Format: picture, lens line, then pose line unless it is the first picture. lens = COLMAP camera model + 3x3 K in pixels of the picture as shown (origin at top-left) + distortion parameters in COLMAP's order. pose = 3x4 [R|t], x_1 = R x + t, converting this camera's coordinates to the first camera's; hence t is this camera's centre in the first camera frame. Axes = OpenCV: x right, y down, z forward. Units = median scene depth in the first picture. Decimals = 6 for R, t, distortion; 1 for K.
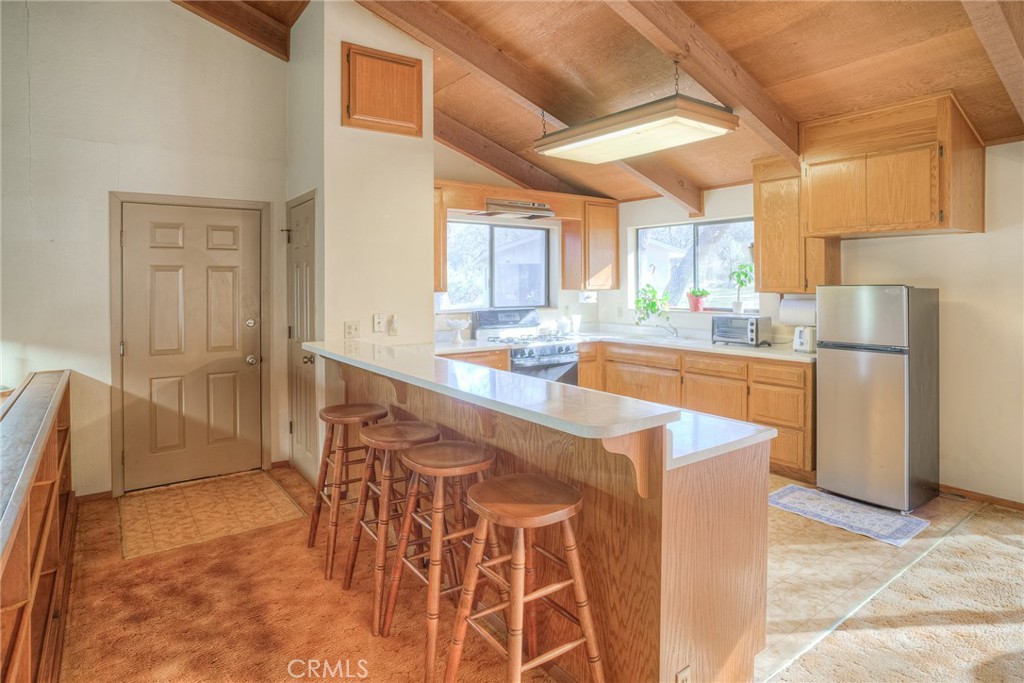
lens RADIAL K [[565.5, 0, 509.9], [0, 565.5, 304.0], [0, 0, 1]] dist [-0.000911, 0.000986]
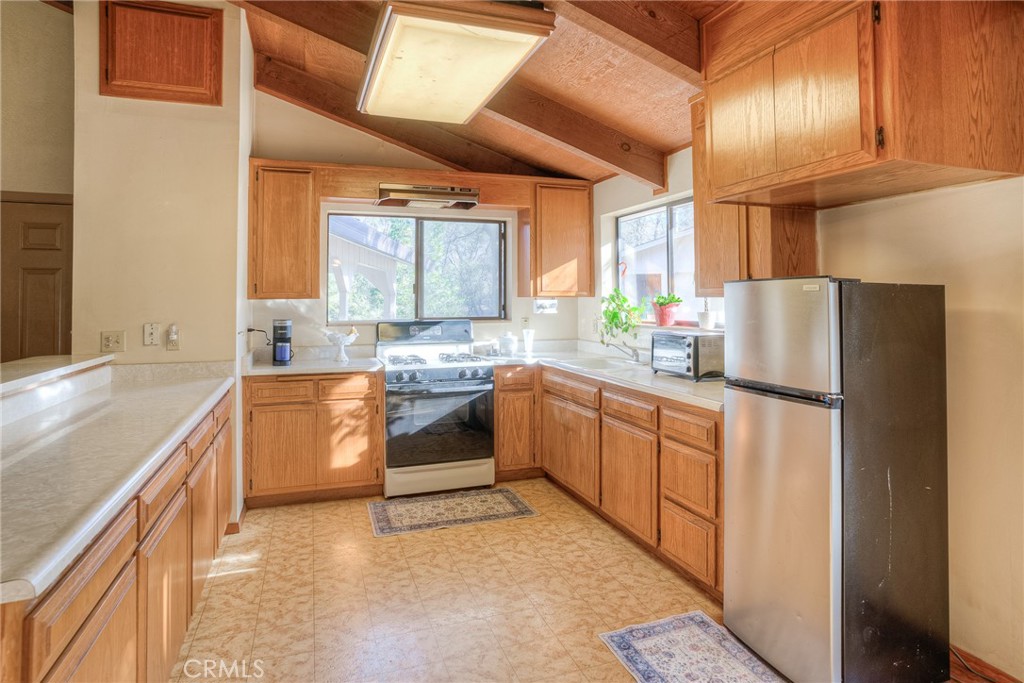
lens RADIAL K [[580.7, 0, 513.8], [0, 580.7, 301.2], [0, 0, 1]] dist [-0.003009, -0.000155]
pose [[0.960749, -0.000303, -0.277420, 0.443016], [-0.007981, 0.999555, -0.028729, 0.005558], [0.277305, 0.029816, 0.960319, 0.310305]]
